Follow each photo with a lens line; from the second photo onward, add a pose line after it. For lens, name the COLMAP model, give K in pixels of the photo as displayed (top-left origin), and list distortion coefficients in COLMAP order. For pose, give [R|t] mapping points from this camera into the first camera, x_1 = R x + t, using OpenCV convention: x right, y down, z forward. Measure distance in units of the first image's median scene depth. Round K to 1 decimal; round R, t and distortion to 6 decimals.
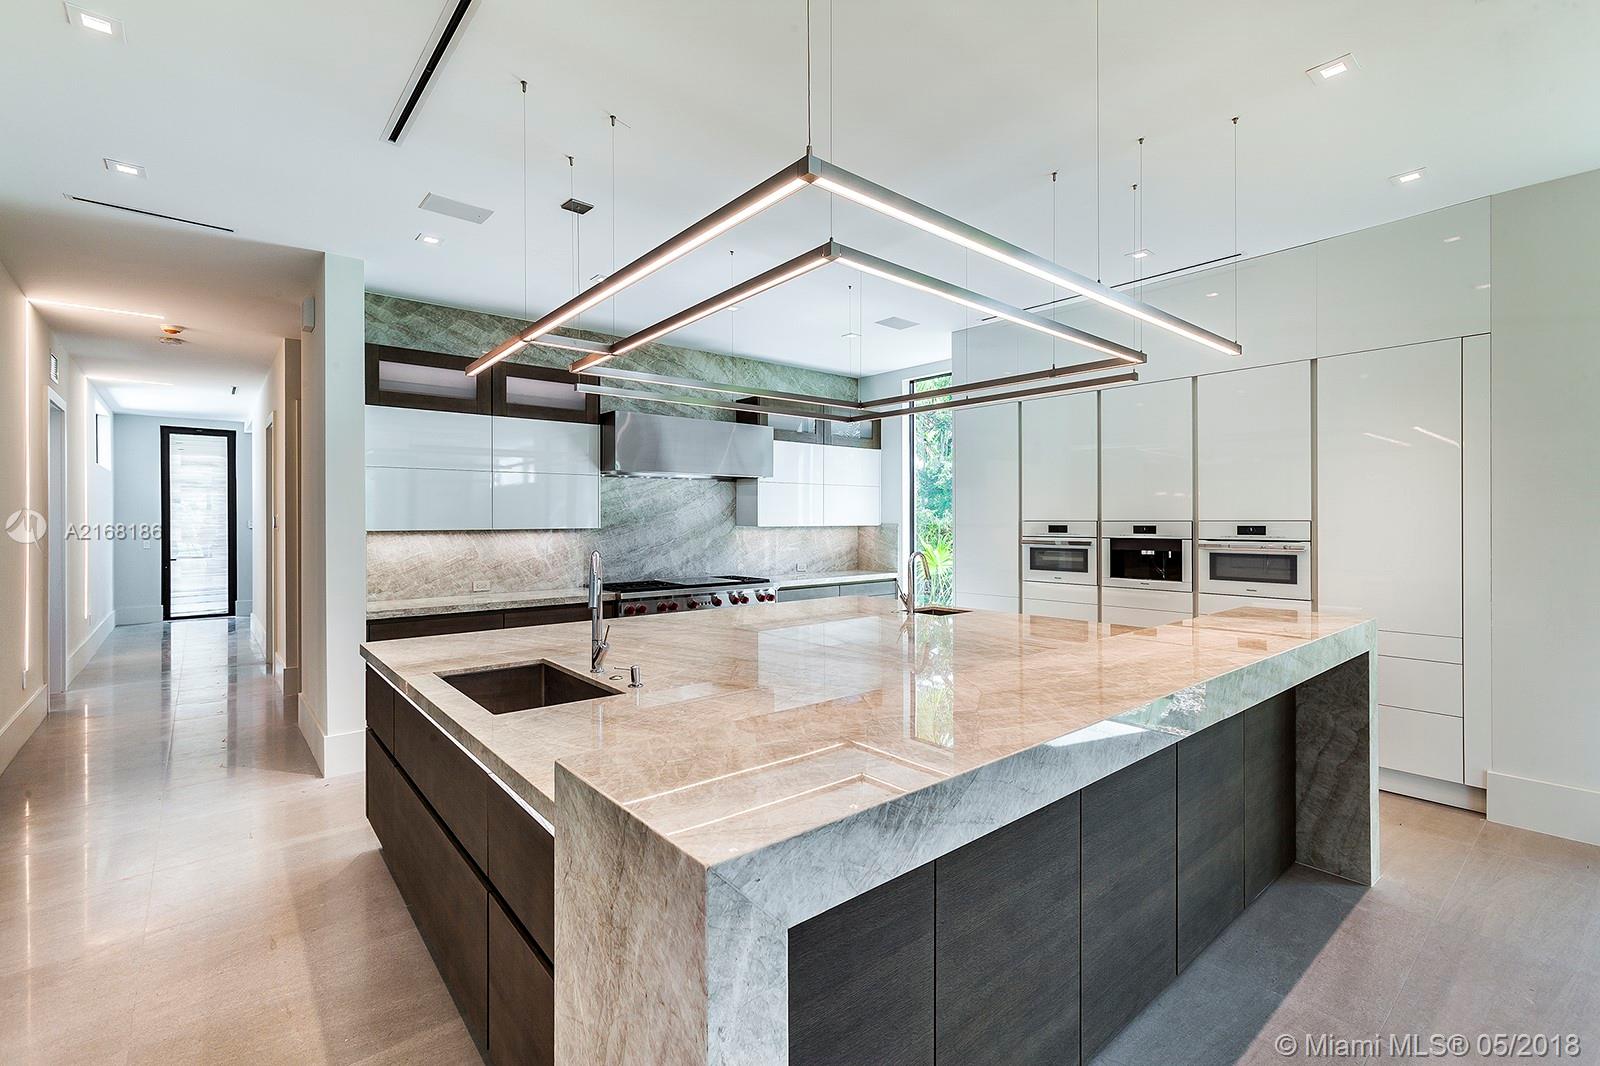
lens RADIAL K [[712.0, 0, 793.4], [0, 712.0, 527.4], [0, 0, 1]] dist [0.000447, 0.005426]
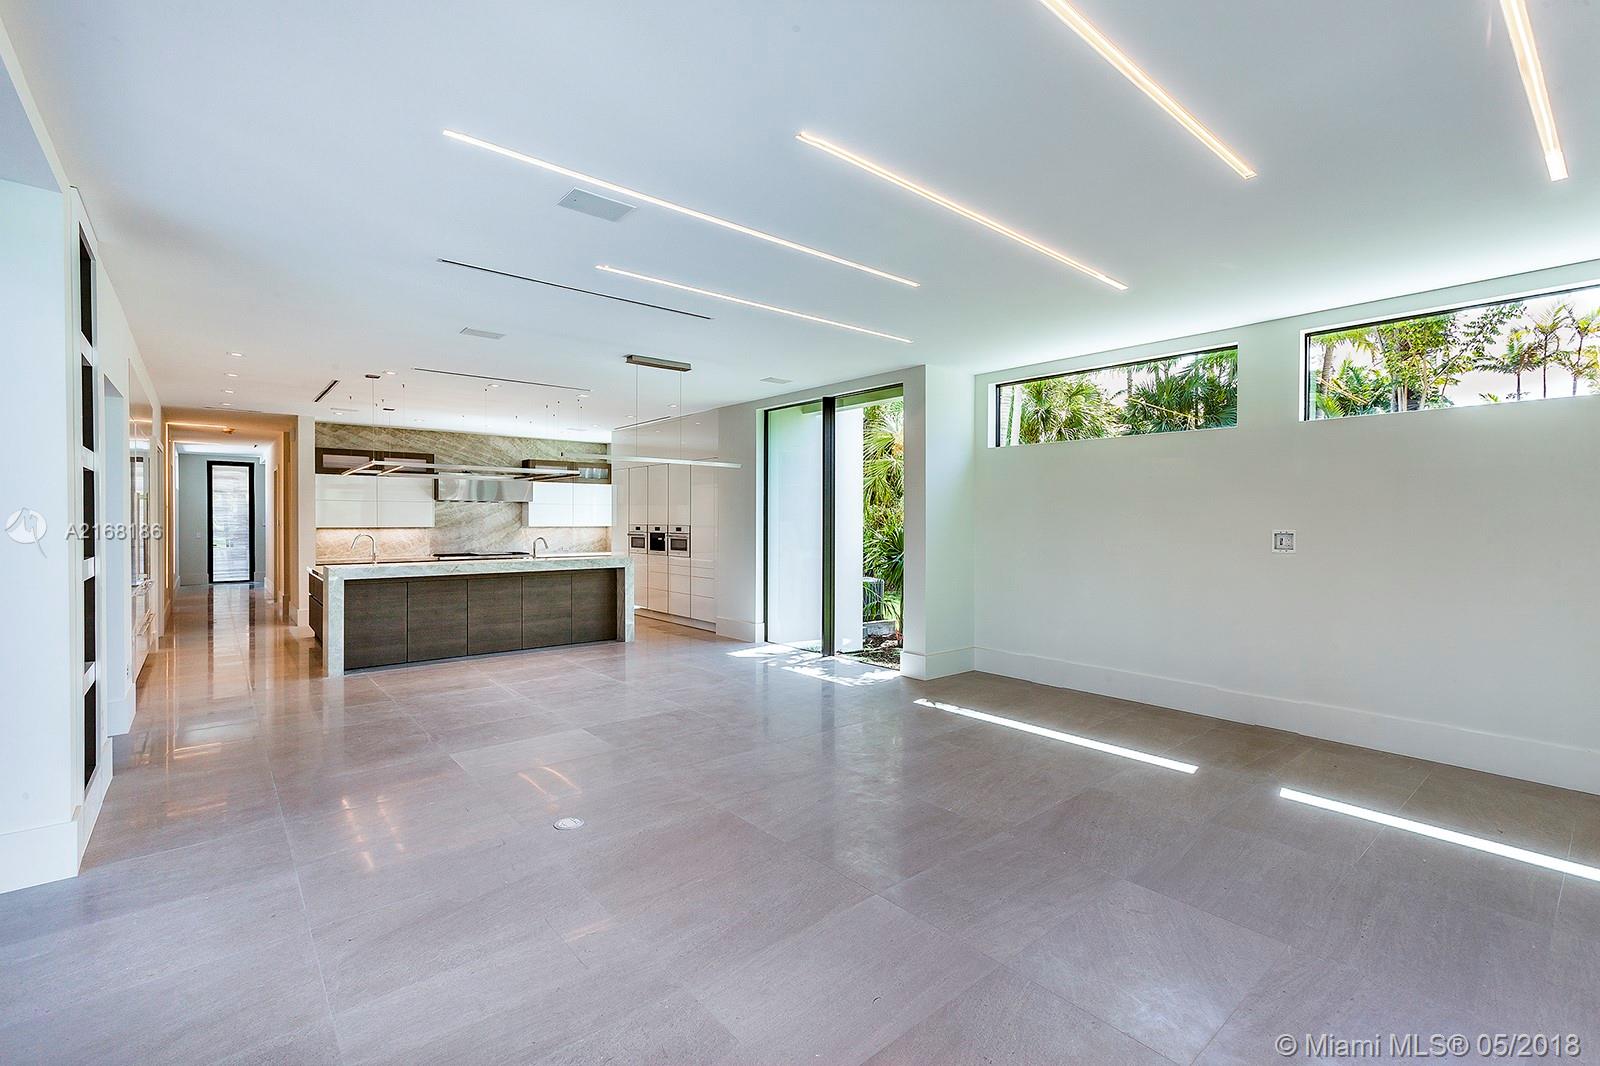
lens RADIAL K [[712.0, 0, 805.6], [0, 712.0, 530.0], [0, 0, 1]] dist [0.000447, 0.005426]
pose [[0.999975, 0.005541, 0.004435, 0.737912], [-0.005566, 0.999968, 0.005679, -0.007371], [-0.004404, -0.005704, 0.999974, -0.999835]]
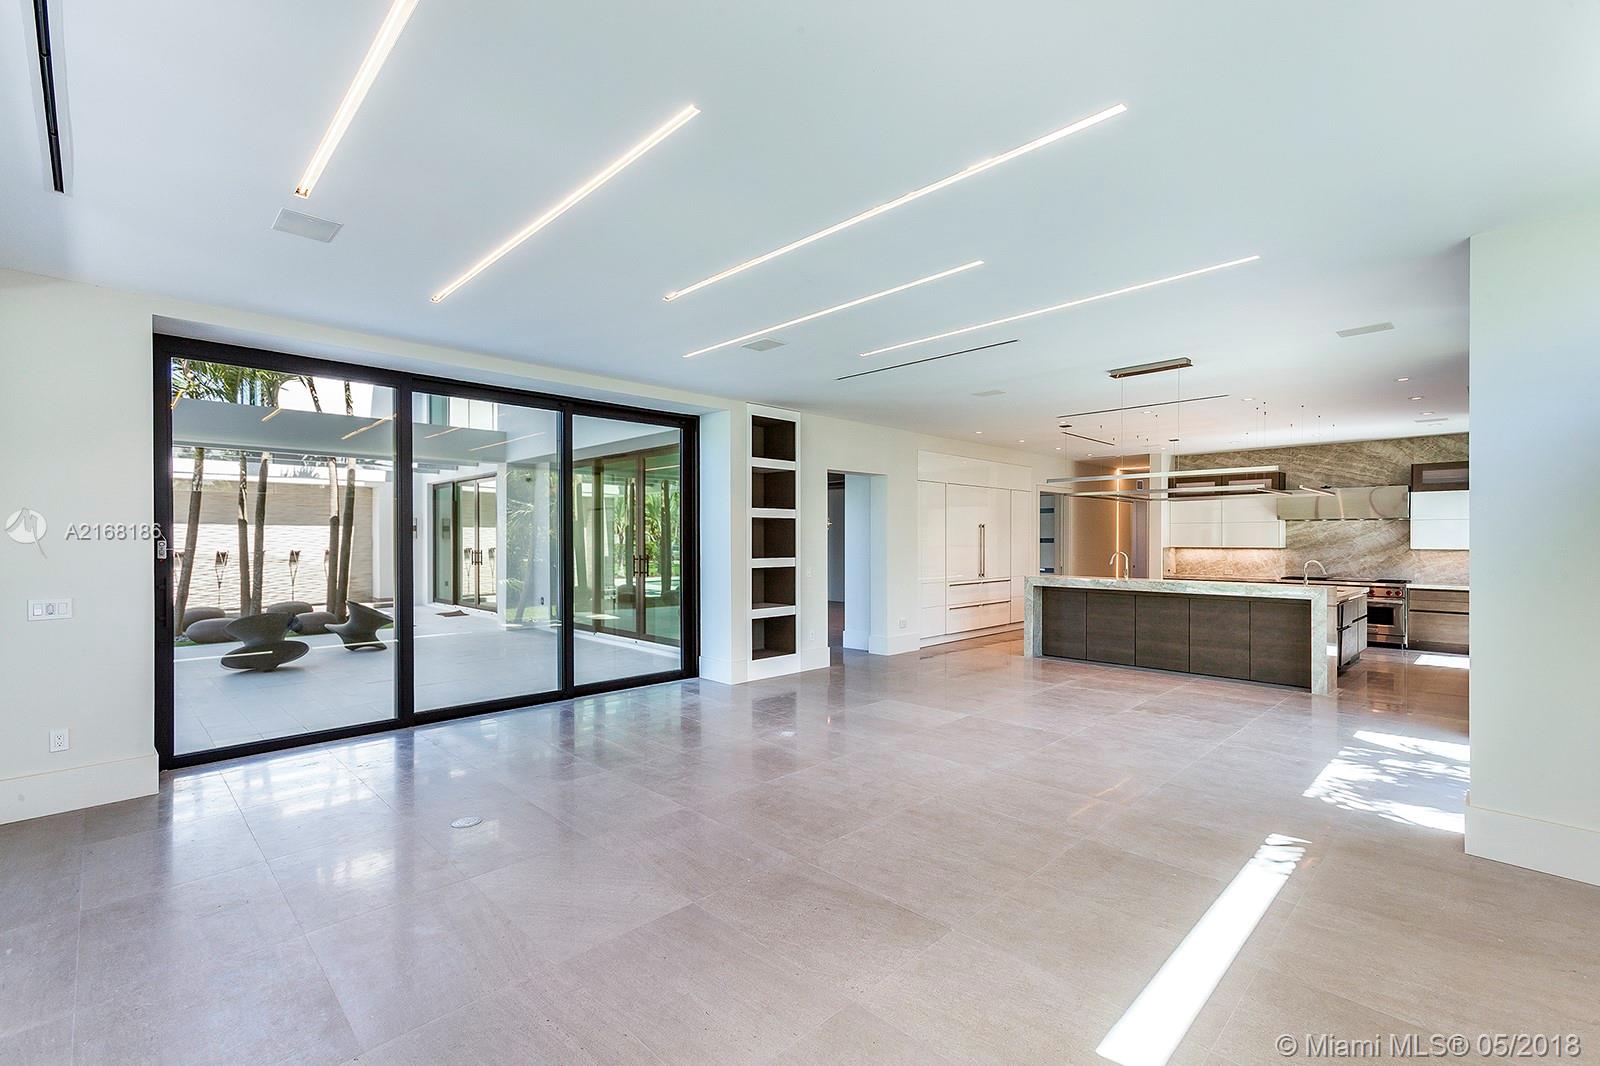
lens RADIAL K [[712.0, 0, 804.9], [0, 712.0, 540.5], [0, 0, 1]] dist [0.000447, 0.005426]
pose [[0.076603, 0.006651, -0.997039, 1.481544], [-0.010415, 0.999929, 0.005870, -0.015696], [0.997007, 0.009934, 0.076667, -0.450322]]
